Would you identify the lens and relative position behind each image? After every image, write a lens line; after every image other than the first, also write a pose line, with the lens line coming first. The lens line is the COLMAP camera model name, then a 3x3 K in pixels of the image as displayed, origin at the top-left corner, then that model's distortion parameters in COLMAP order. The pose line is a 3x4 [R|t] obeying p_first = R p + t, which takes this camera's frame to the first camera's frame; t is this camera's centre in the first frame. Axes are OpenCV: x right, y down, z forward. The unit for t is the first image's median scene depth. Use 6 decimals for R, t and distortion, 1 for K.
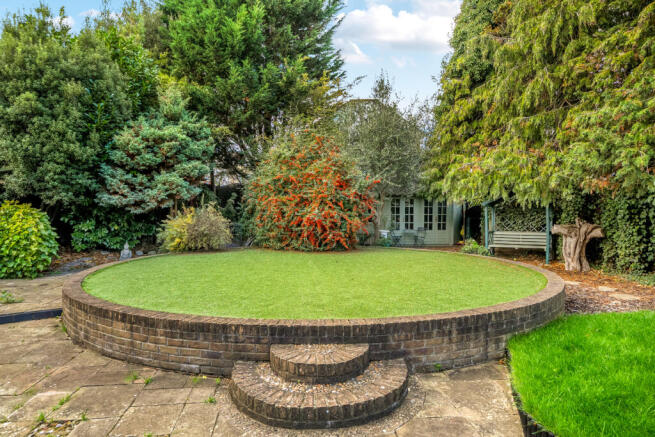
lens RADIAL K [[373.9, 0, 327.2], [0, 373.9, 220.0], [0, 0, 1]] dist [0.005639, -0.000009]
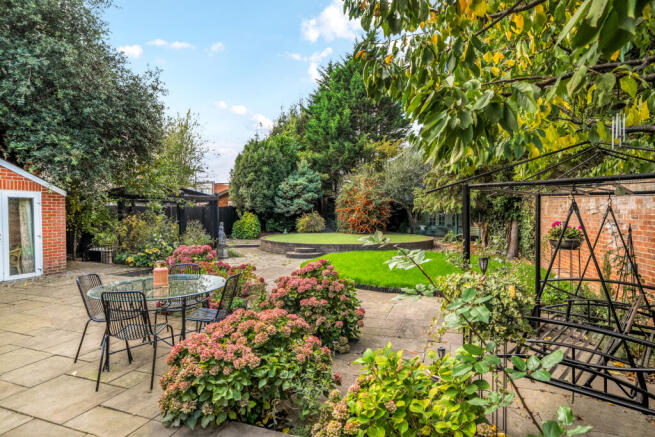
lens RADIAL K [[356.4, 0, 326.7], [0, 356.4, 218.9], [0, 0, 1]] dist [0.000037, 0.000006]
pose [[0.897300, 0.006516, -0.441374, 0.730582], [-0.005828, 0.999979, 0.002913, -0.008013], [0.441383, -0.000042, 0.897319, -0.946248]]
